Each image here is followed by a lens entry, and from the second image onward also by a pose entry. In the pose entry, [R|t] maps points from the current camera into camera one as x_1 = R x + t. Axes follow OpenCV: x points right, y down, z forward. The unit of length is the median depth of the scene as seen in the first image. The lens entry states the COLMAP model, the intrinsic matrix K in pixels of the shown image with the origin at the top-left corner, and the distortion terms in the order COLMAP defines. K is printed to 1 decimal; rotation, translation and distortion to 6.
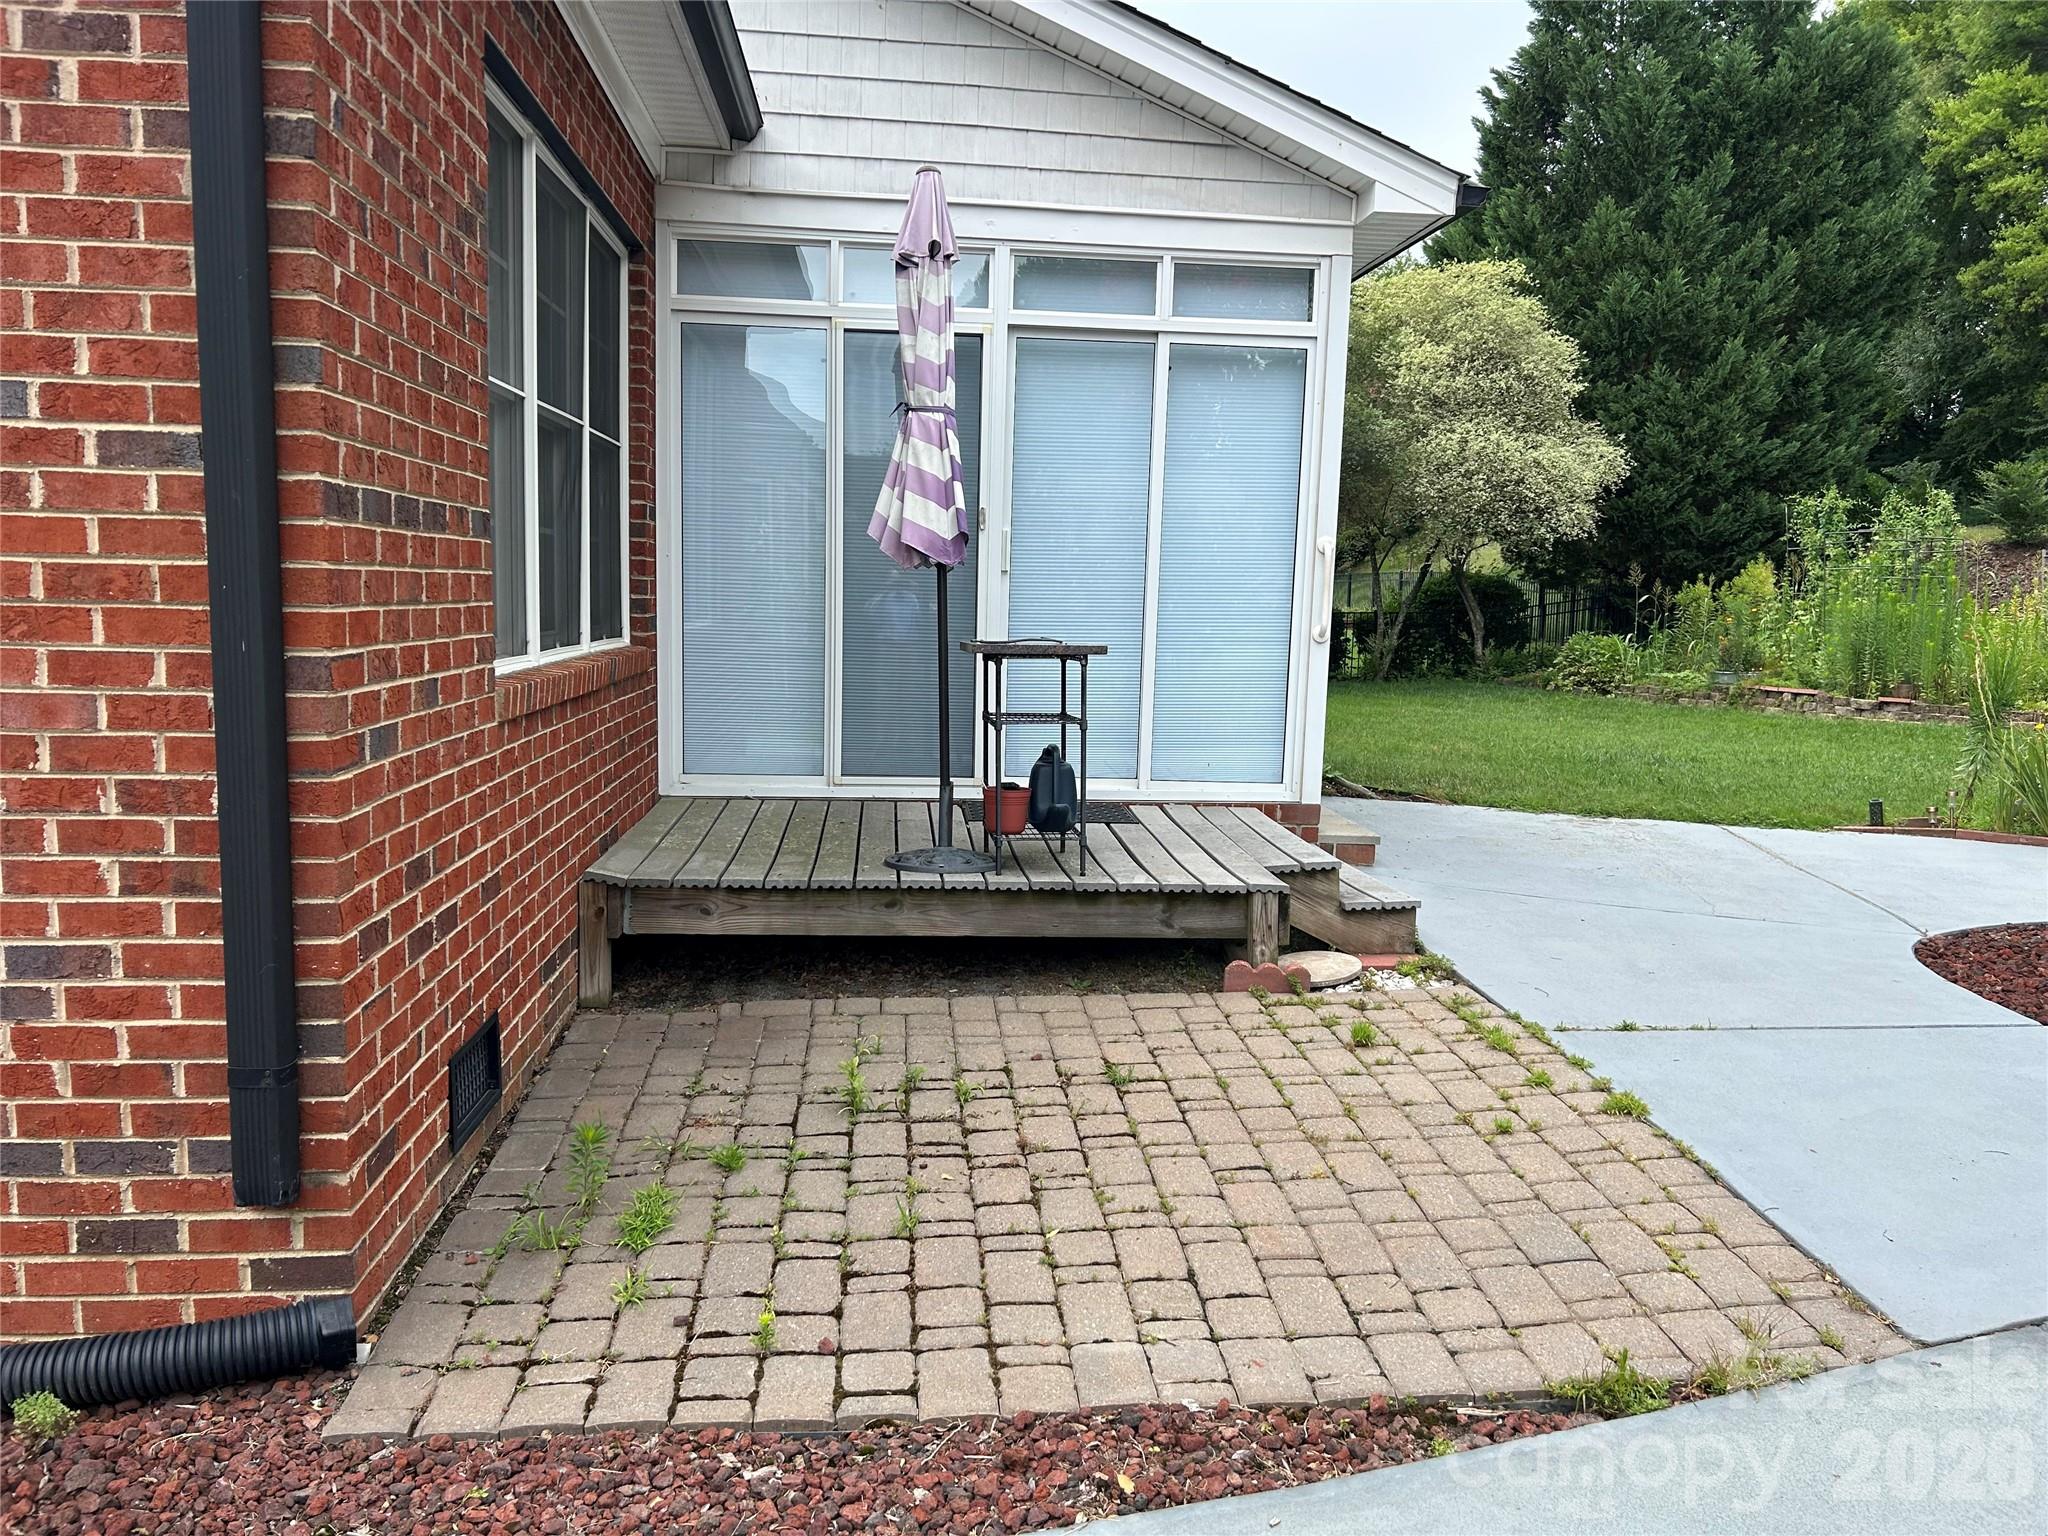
lens RADIAL K [[1571.2, 0, 1022.2], [0, 1571.2, 767.8], [0, 0, 1]] dist [0.049753, -0.061001]
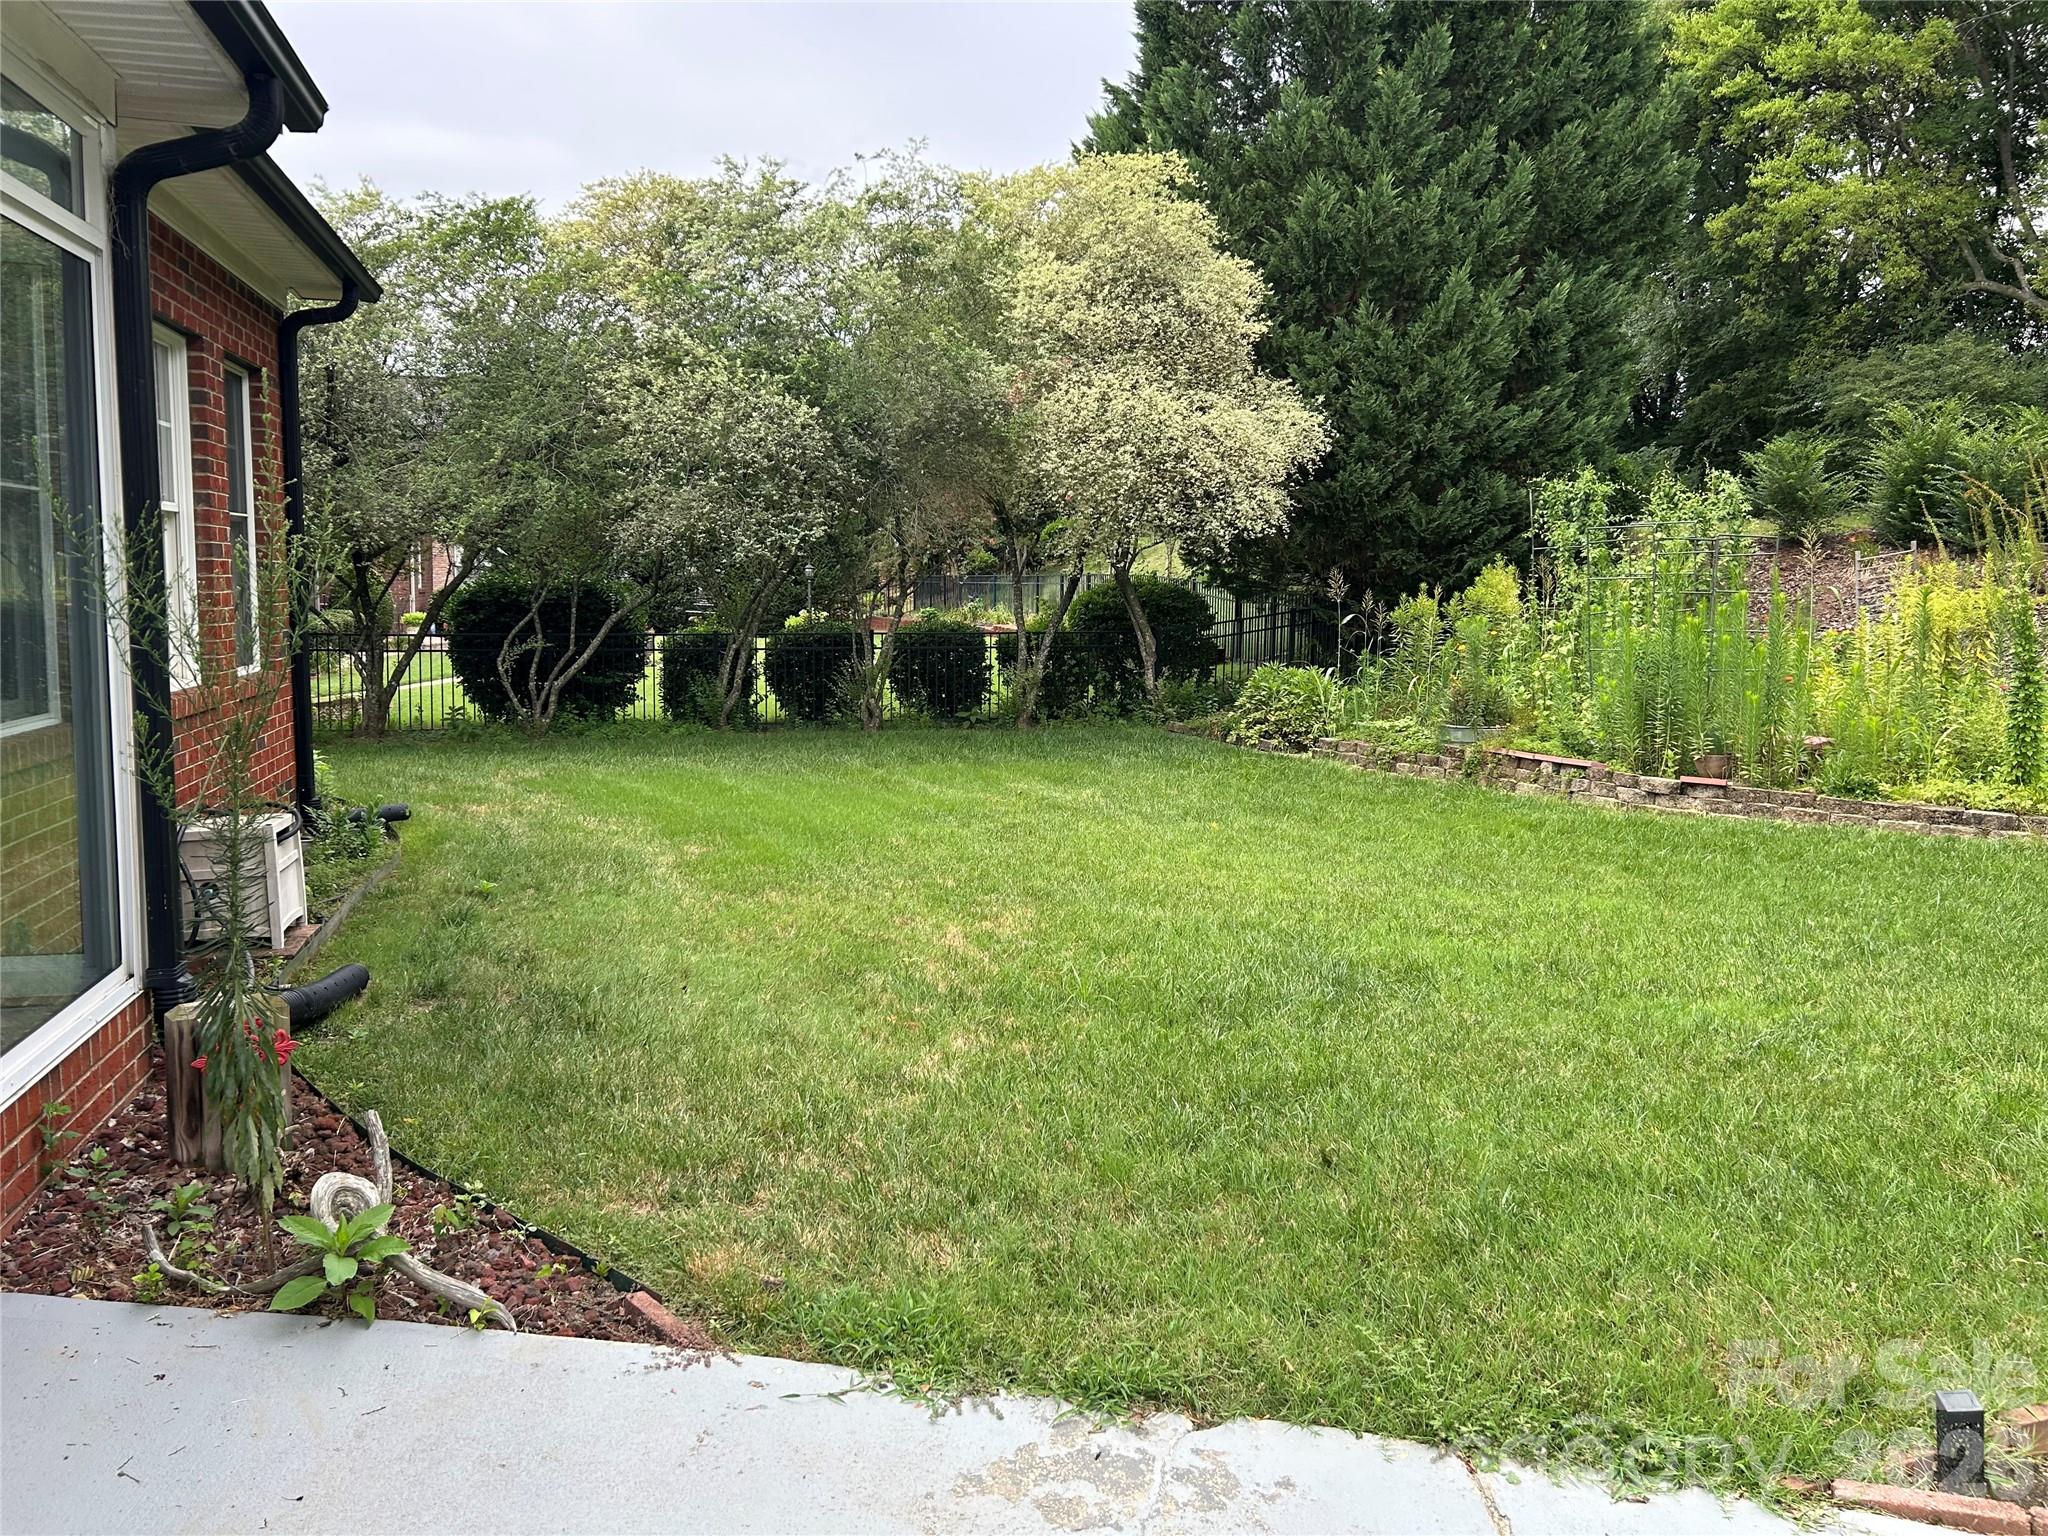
lens RADIAL K [[1571.2, 0, 1033.2], [0, 1571.2, 763.8], [0, 0, 1]] dist [0.049753, -0.061001]
pose [[0.987351, -0.022612, 0.156926, 0.123427], [0.022426, 0.999744, 0.002958, -0.041736], [-0.156953, 0.000599, 0.987606, 0.283412]]
